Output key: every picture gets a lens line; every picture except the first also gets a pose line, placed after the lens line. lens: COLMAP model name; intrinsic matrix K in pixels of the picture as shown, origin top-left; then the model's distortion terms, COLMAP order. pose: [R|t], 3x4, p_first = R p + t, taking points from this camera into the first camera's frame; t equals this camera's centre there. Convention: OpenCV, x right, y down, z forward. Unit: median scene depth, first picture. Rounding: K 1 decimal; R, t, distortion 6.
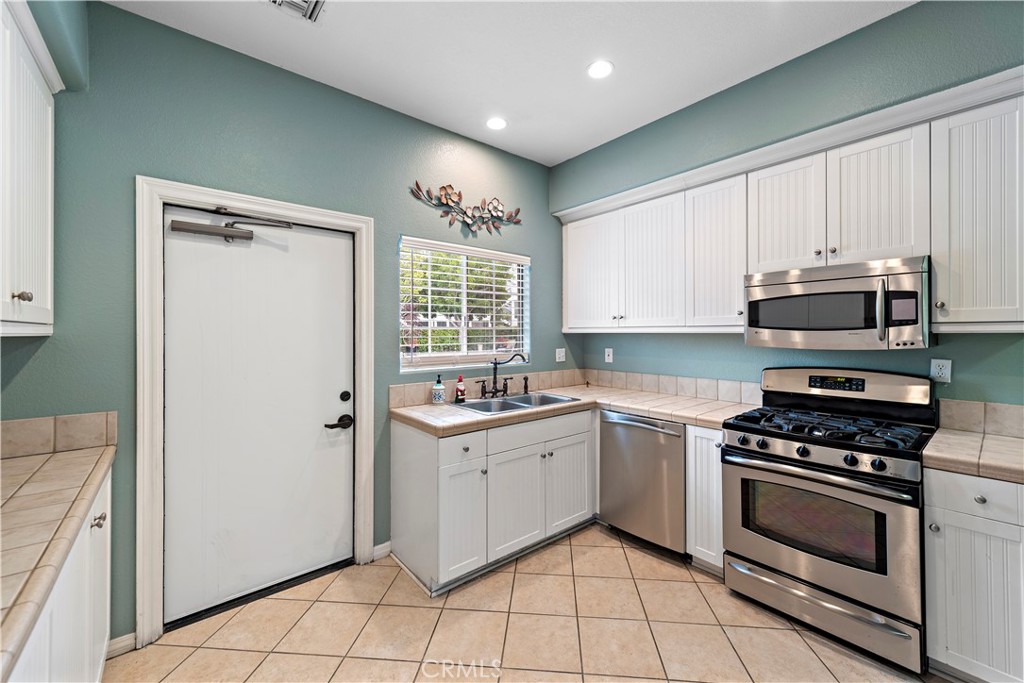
lens RADIAL K [[408.6, 0, 513.1], [0, 408.6, 334.0], [0, 0, 1]] dist [0.014722, -0.002937]
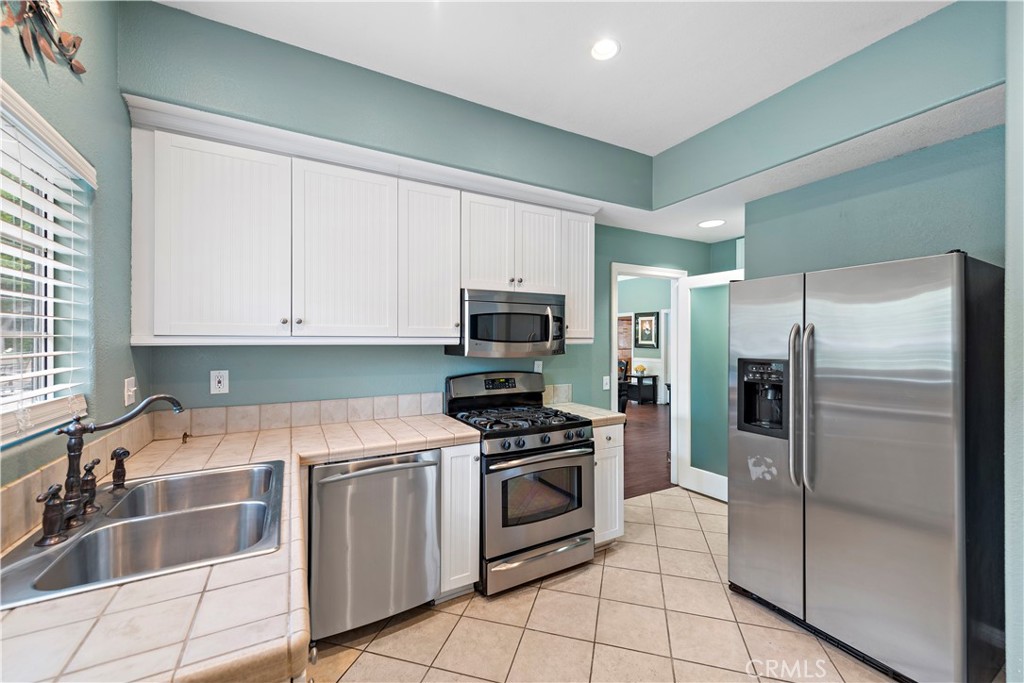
lens RADIAL K [[408.6, 0, 514.8], [0, 408.6, 340.6], [0, 0, 1]] dist [0.014722, -0.002937]
pose [[0.175468, 0.002820, 0.984481, -0.435623], [0.000564, 0.999995, -0.002965, -0.010531], [-0.984485, 0.001076, 0.175466, 0.706237]]
